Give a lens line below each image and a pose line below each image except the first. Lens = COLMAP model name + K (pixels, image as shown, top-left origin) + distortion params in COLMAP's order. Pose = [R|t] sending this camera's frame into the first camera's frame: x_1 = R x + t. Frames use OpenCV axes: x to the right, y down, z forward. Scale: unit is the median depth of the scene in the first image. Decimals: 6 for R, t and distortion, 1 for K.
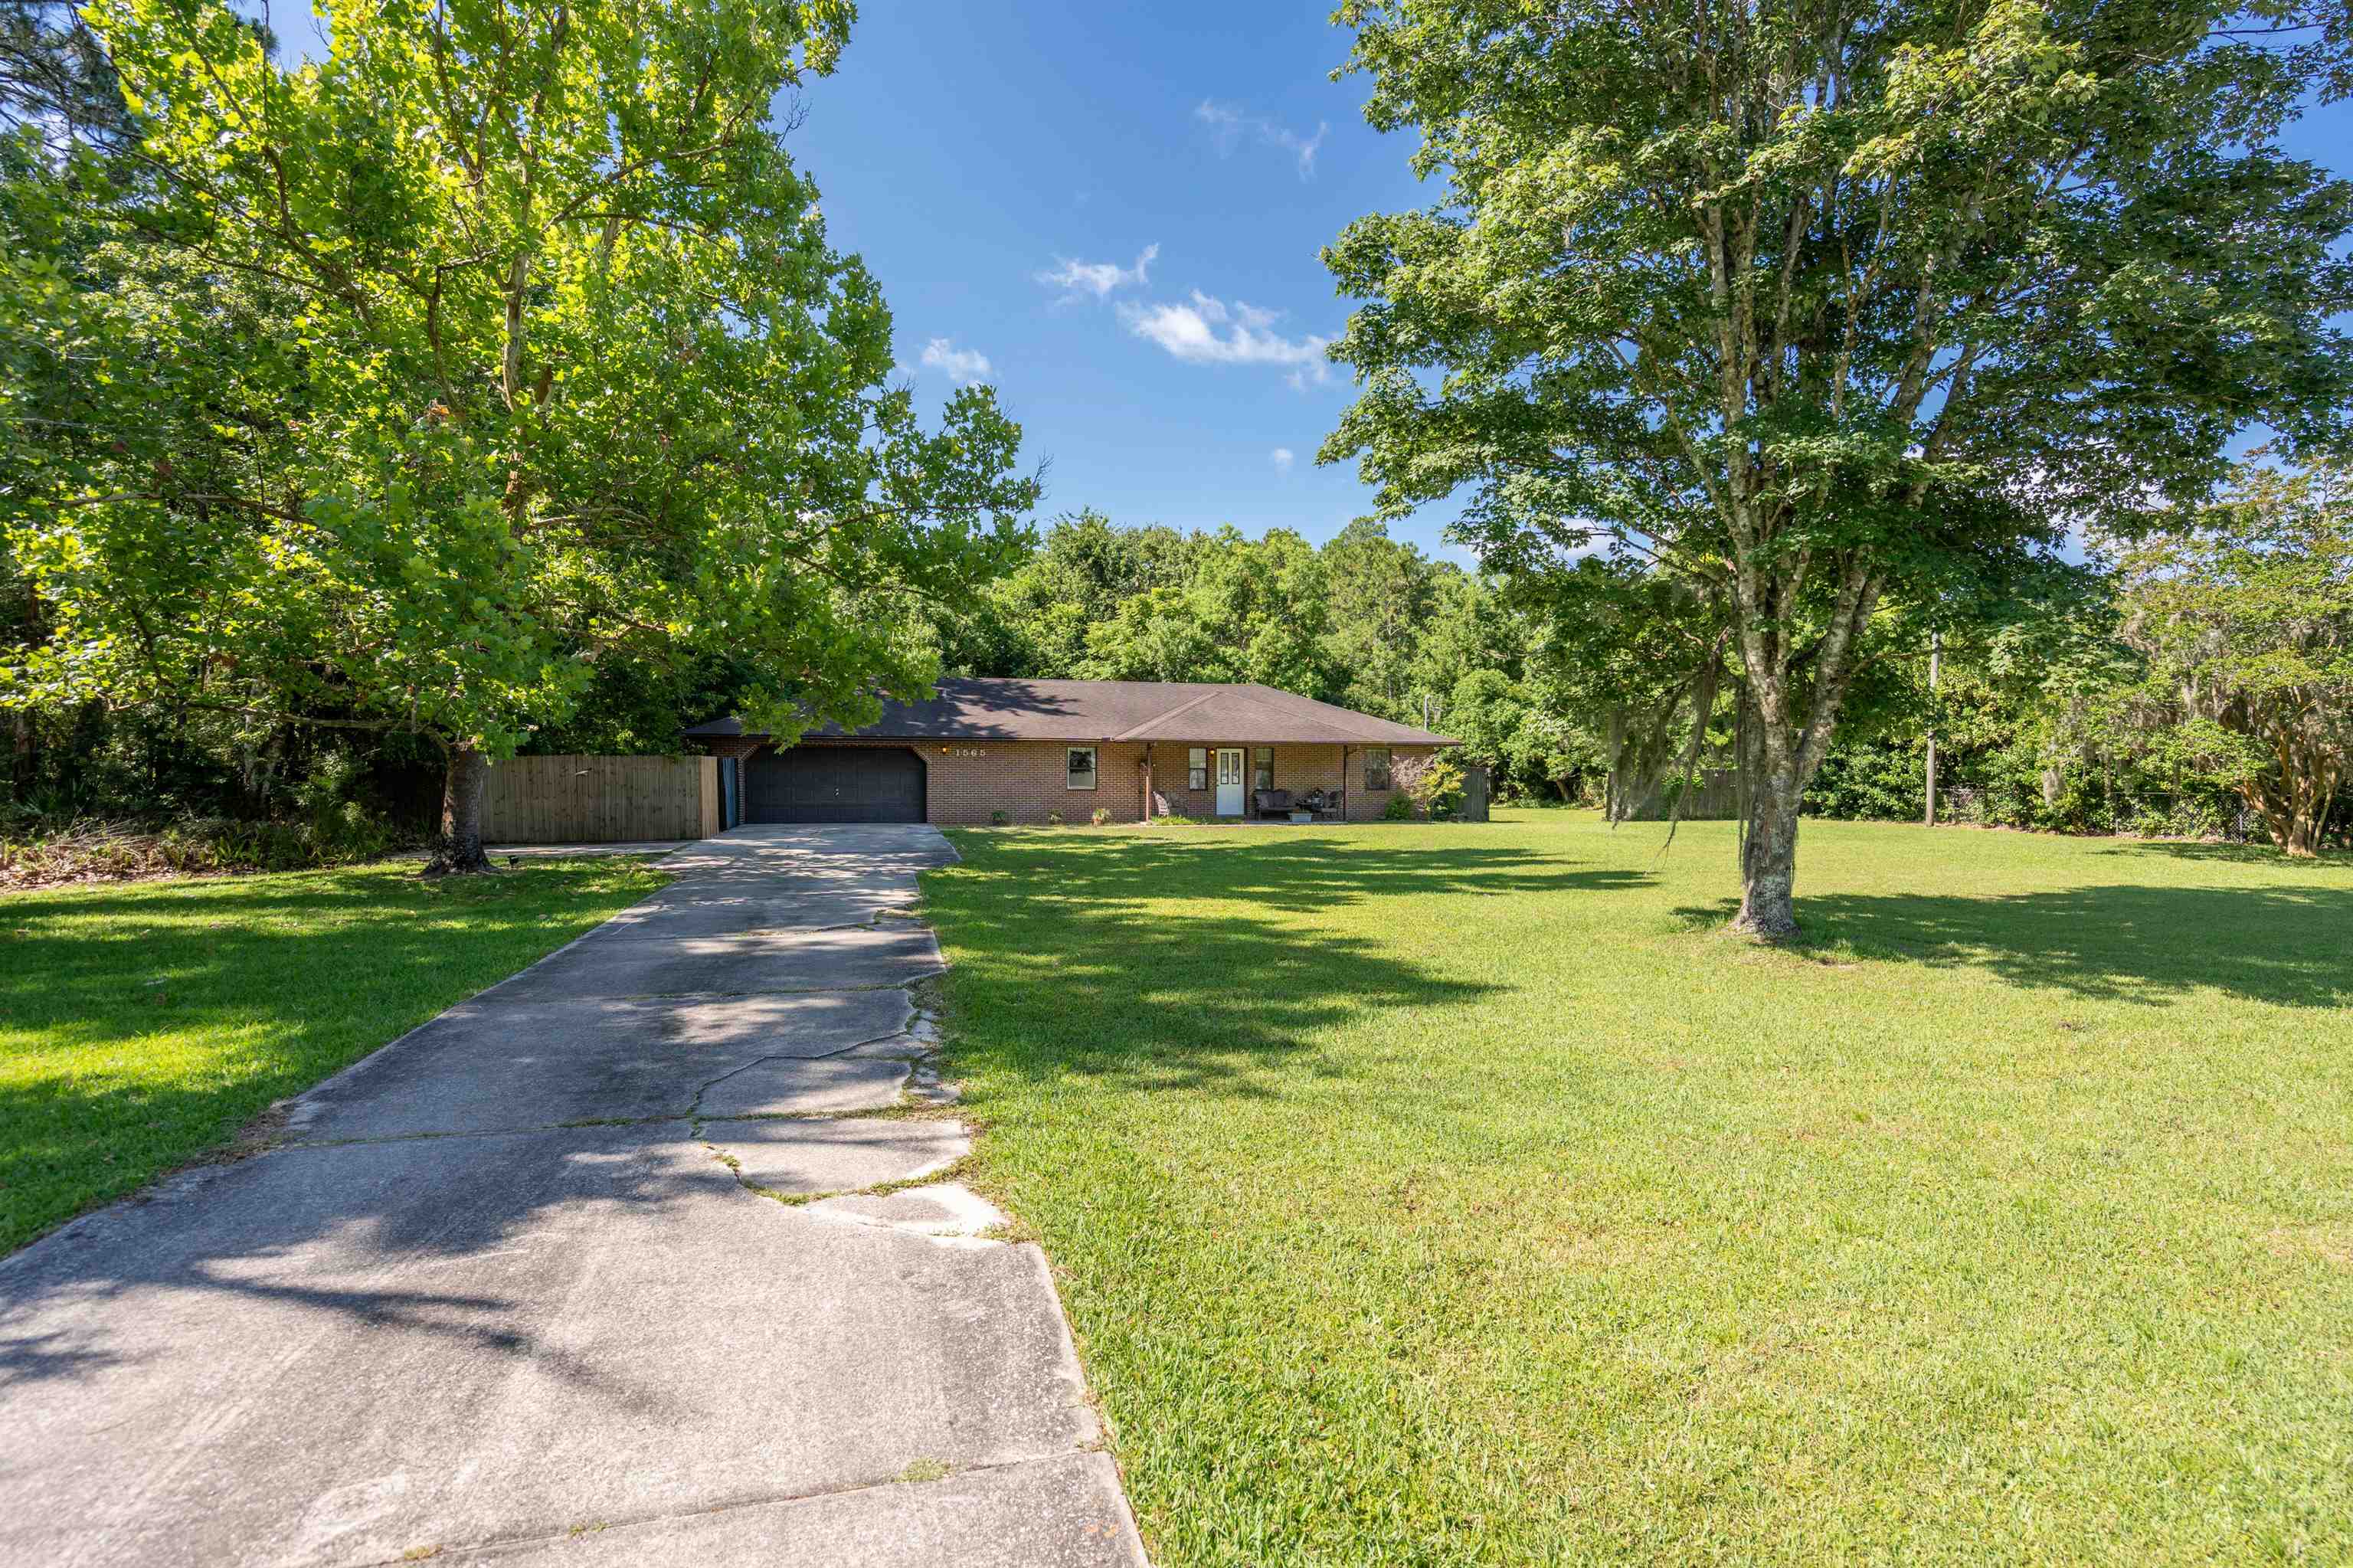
lens RADIAL K [[1147.9, 0, 1176.3], [0, 1147.9, 735.8], [0, 0, 1]] dist [-0.001360, -0.000641]
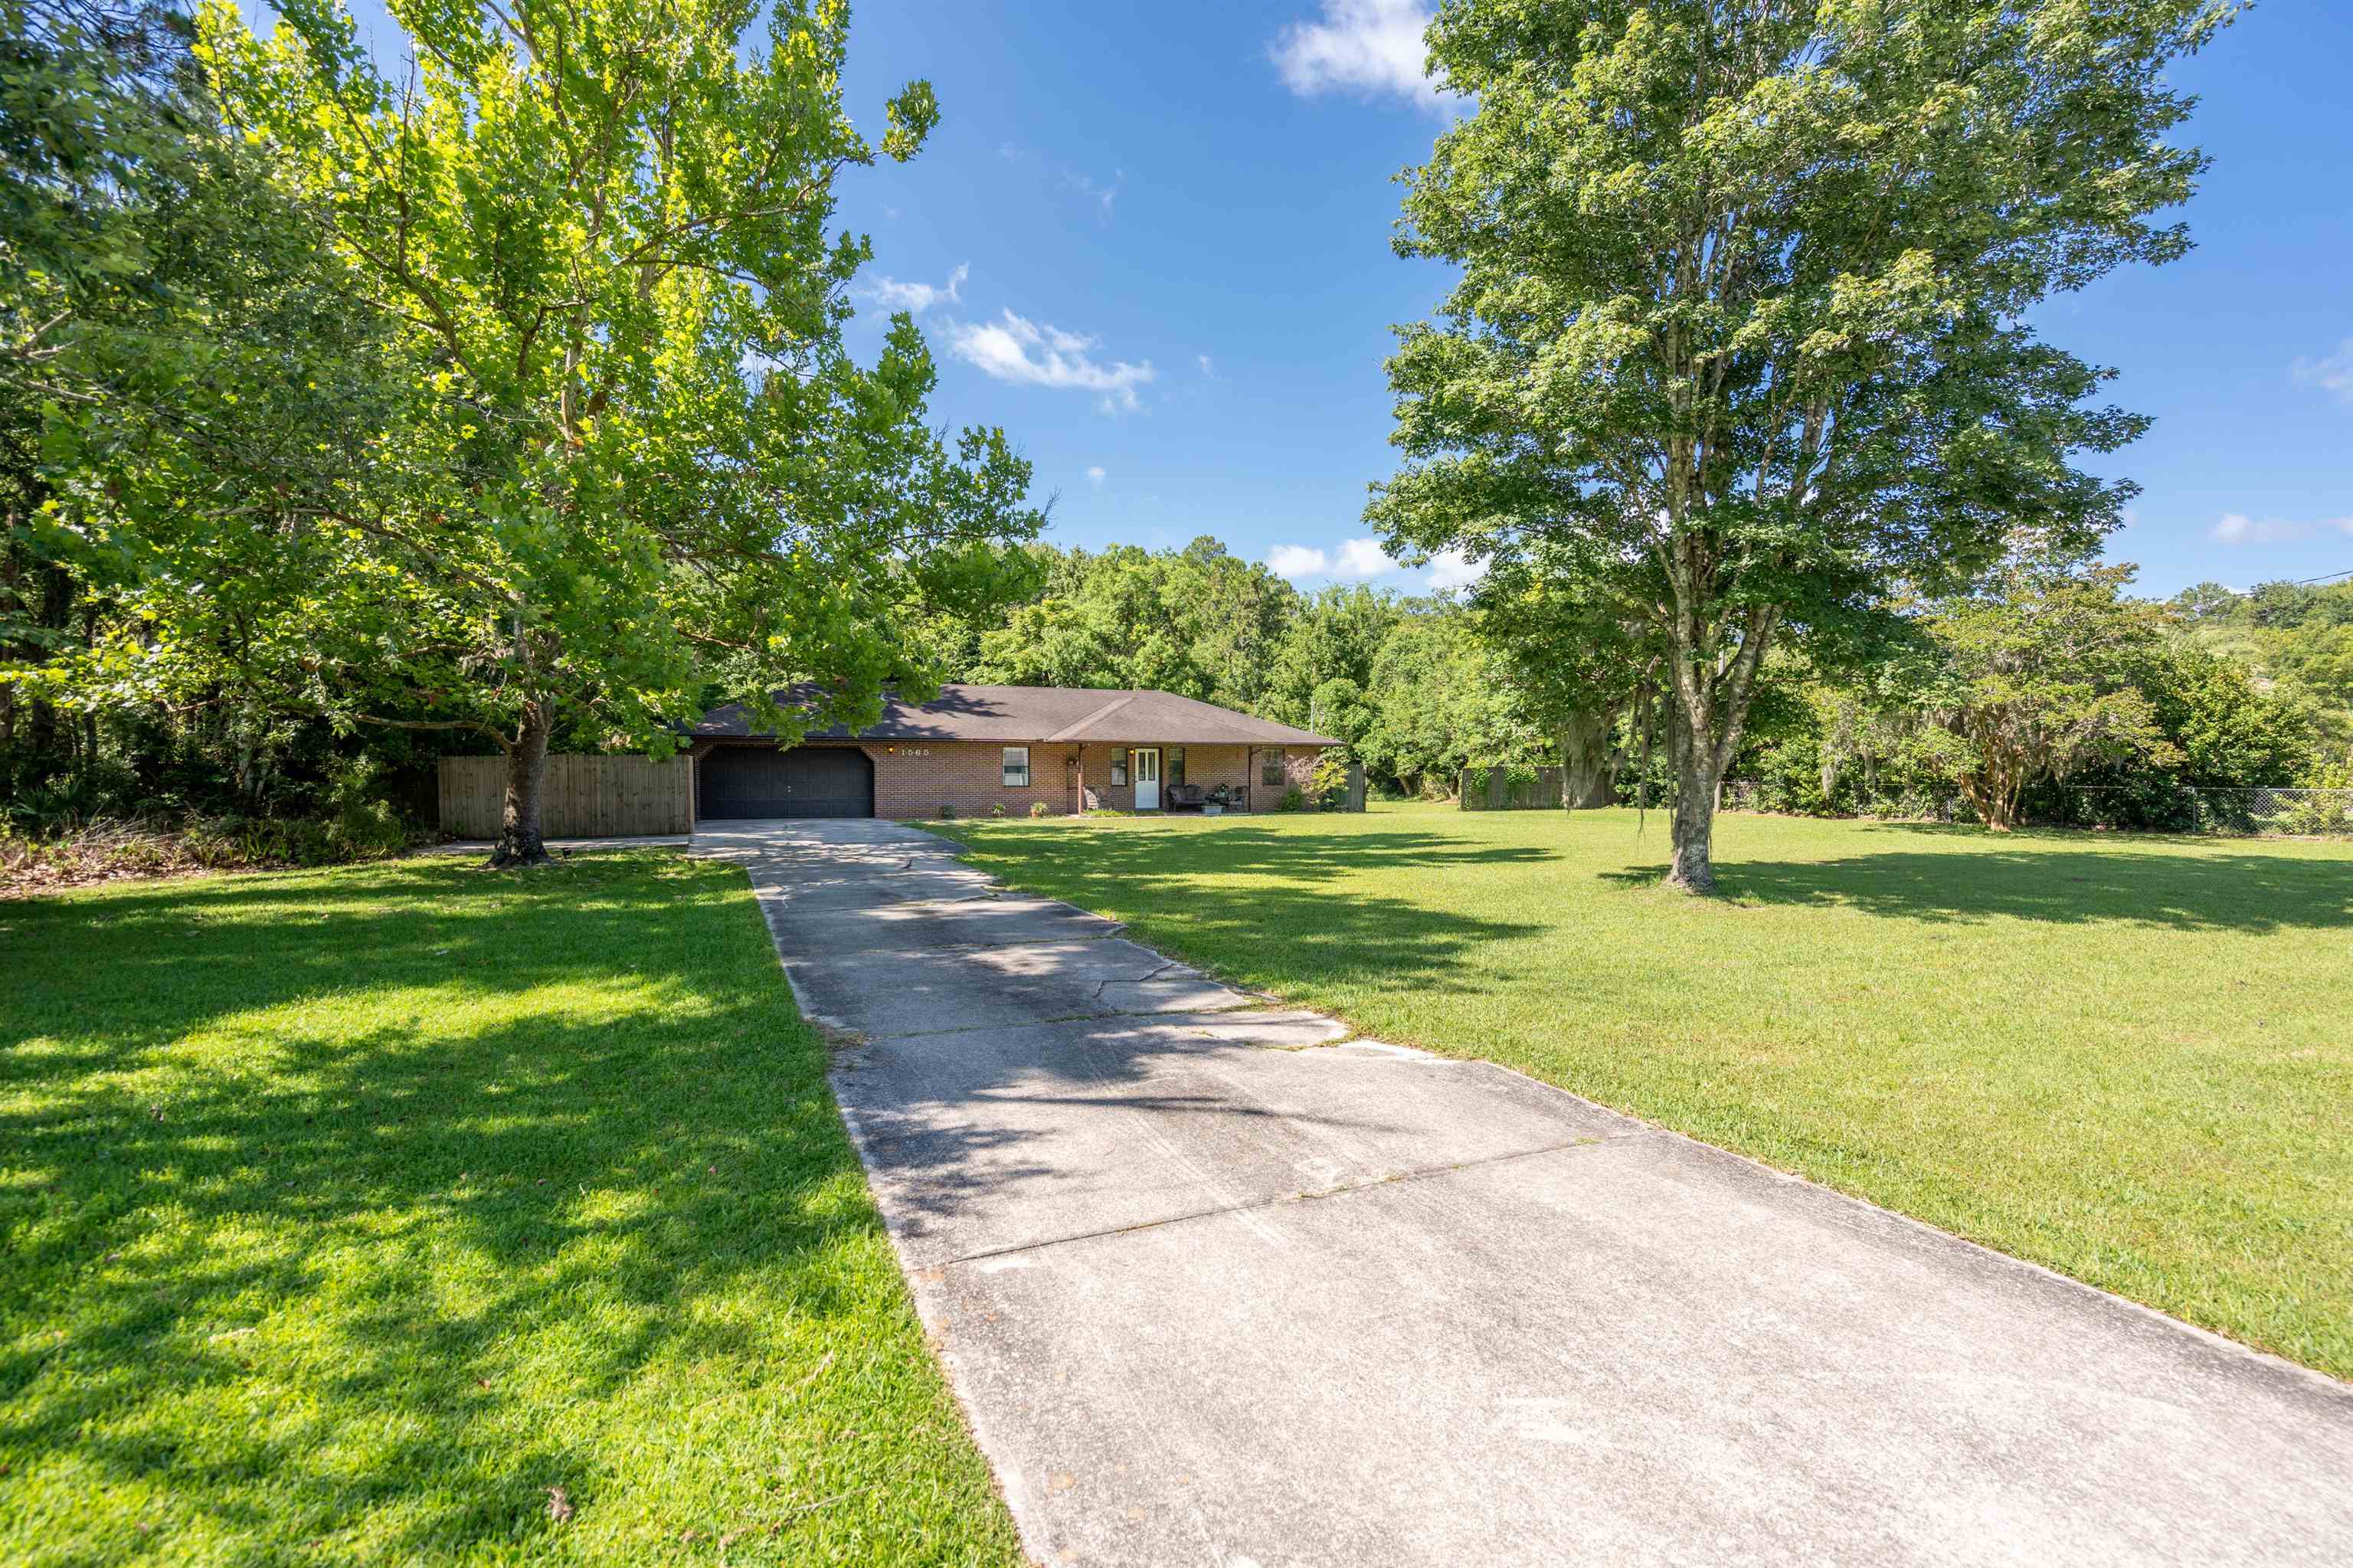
lens RADIAL K [[1081.9, 0, 1191.7], [0, 1081.9, 731.0], [0, 0, 1]] dist [0.000377, 0.000932]
pose [[0.986304, 0.003668, 0.164897, -0.107419], [-0.002761, 0.999980, -0.005731, -0.000142], [-0.164915, 0.005197, 0.986294, -0.057277]]
